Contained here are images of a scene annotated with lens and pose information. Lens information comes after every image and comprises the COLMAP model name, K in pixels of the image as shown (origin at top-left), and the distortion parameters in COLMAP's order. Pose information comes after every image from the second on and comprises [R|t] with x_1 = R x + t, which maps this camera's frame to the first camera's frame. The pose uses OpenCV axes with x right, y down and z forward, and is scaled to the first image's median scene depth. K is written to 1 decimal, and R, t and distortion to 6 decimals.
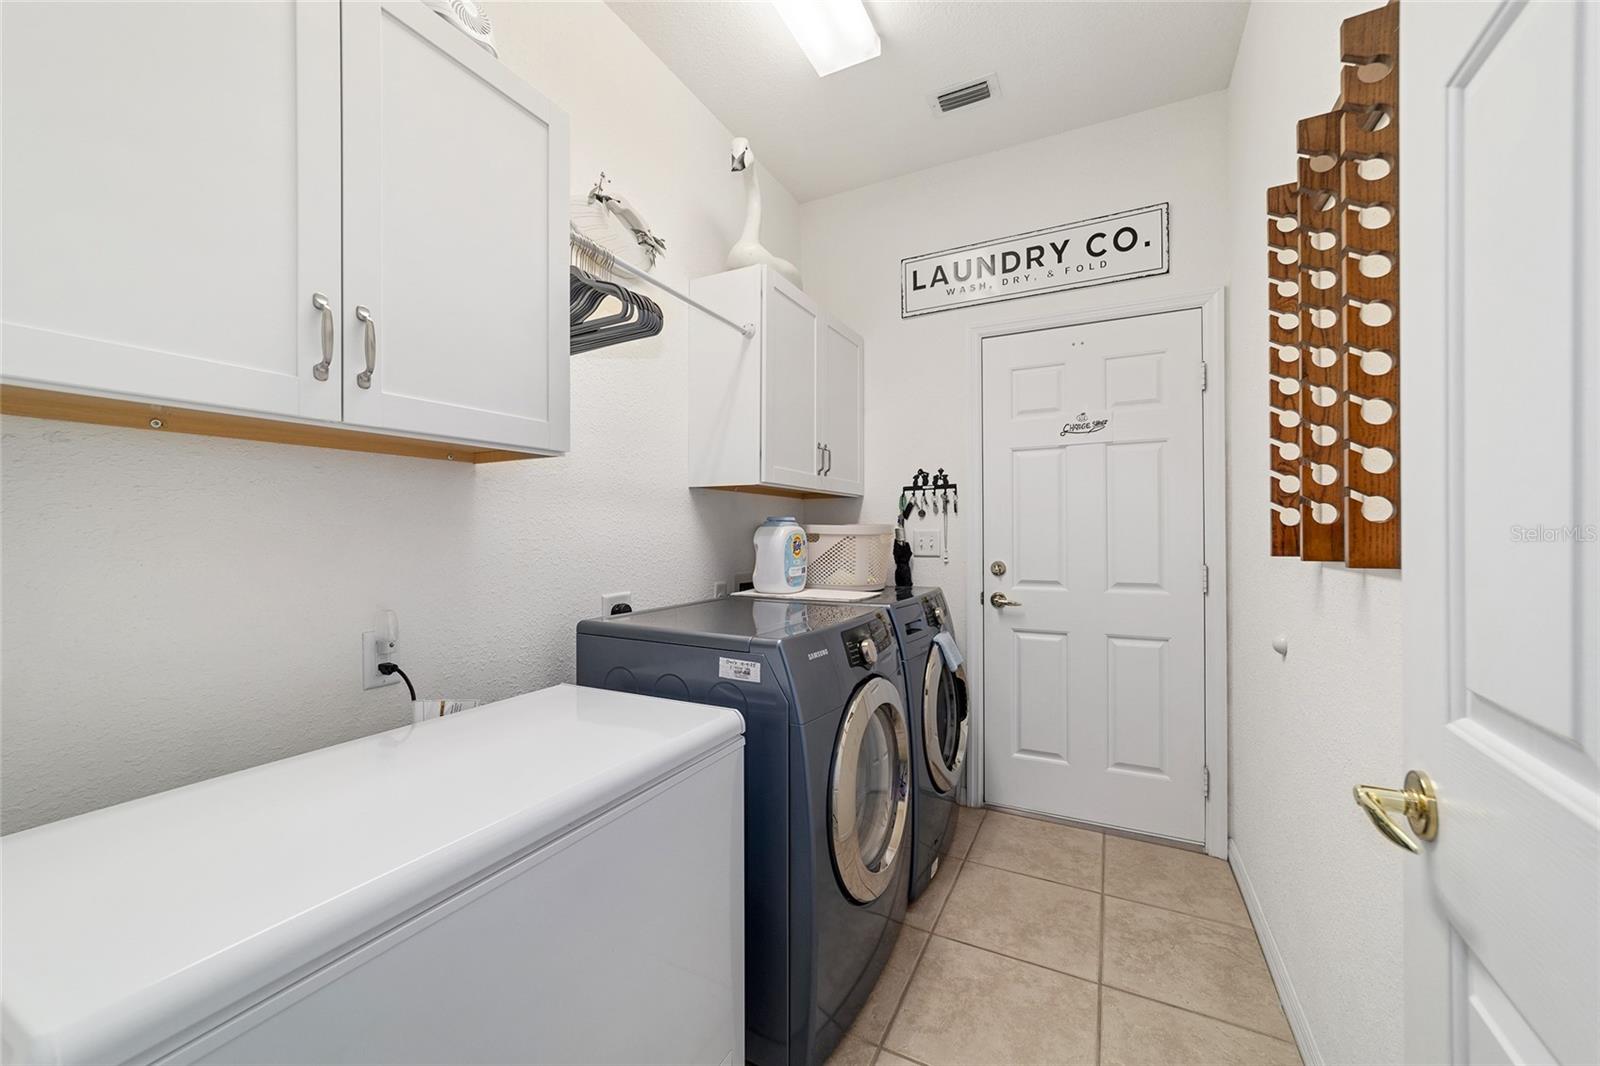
lens RADIAL K [[611.4, 0, 800.8], [0, 611.4, 532.2], [0, 0, 1]] dist [-0.020958, 0.011312]
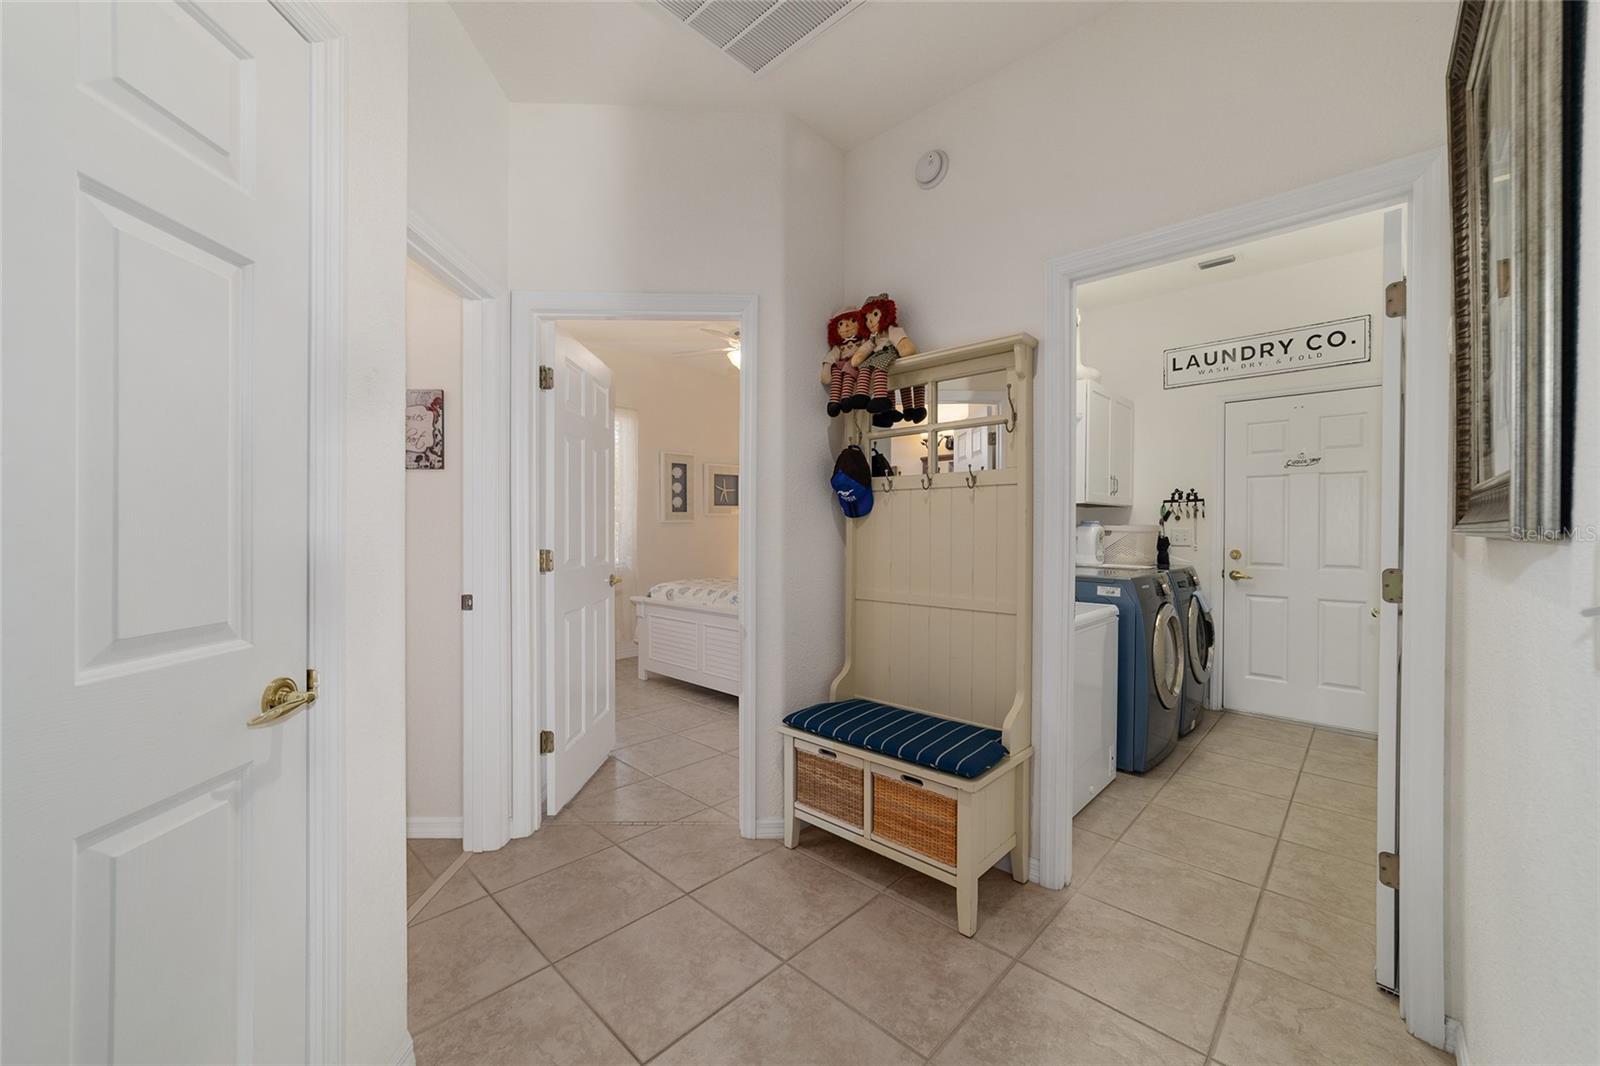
lens RADIAL K [[611.4, 0, 800.8], [0, 611.4, 532.2], [0, 0, 1]] dist [-0.020958, 0.011312]
pose [[0.958991, 0.009863, -0.283266, -0.292414], [-0.007647, 0.999931, 0.008928, -0.001379], [0.283334, -0.006396, 0.959000, -0.770661]]
